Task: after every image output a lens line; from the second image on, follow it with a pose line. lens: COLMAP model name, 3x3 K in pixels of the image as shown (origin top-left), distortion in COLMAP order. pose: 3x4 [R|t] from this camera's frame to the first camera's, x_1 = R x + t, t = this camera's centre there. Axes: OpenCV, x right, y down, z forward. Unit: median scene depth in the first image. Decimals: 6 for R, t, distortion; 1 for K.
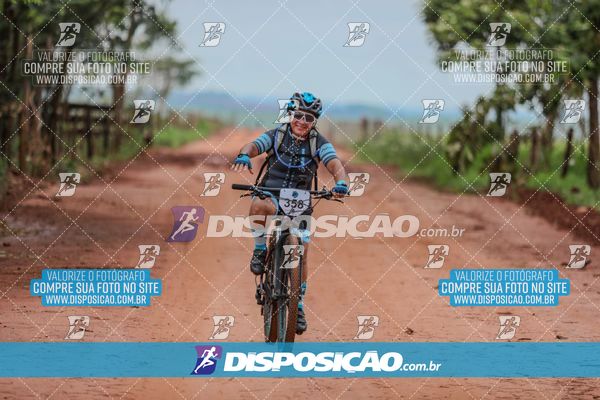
lens RADIAL K [[4050.9, 0, 302.7], [0, 4050.9, 202.2], [0, 0, 1]] dist [0.367397, 0.000000]
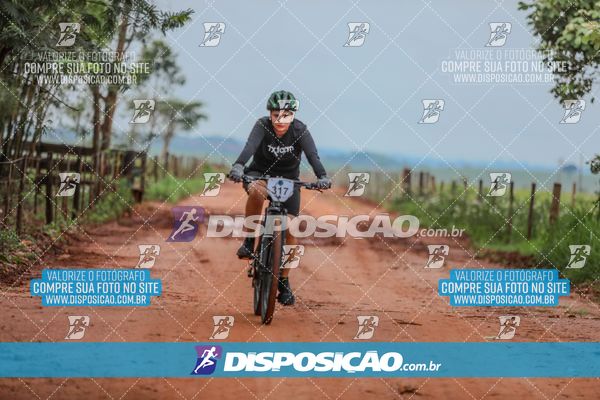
lens RADIAL K [[4050.9, 0, 298.9], [0, 4050.9, 200.0], [0, 0, 1]] dist [0.367397, 0.000000]
pose [[0.999817, 0.019012, -0.002103, -0.006330], [-0.019036, 0.999744, -0.012191, -0.005646], [0.001871, 0.012229, 0.999923, 0.247458]]
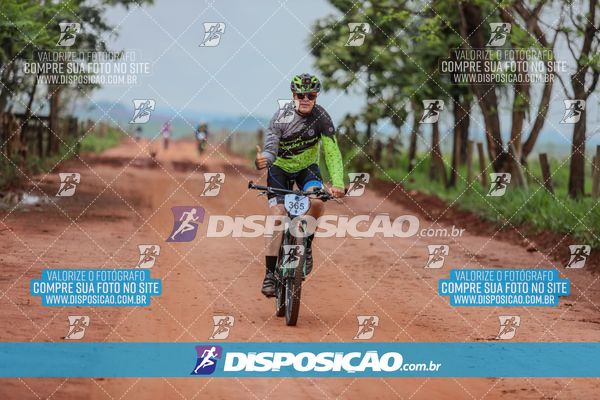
lens RADIAL K [[4050.9, 0, 302.8], [0, 4050.9, 196.1], [0, 0, 1]] dist [0.367397, 0.000000]
pose [[0.999556, 0.013332, 0.026632, -0.004492], [-0.013206, 0.999901, -0.004892, 0.005015], [-0.026695, 0.004538, 0.999633, -0.211506]]
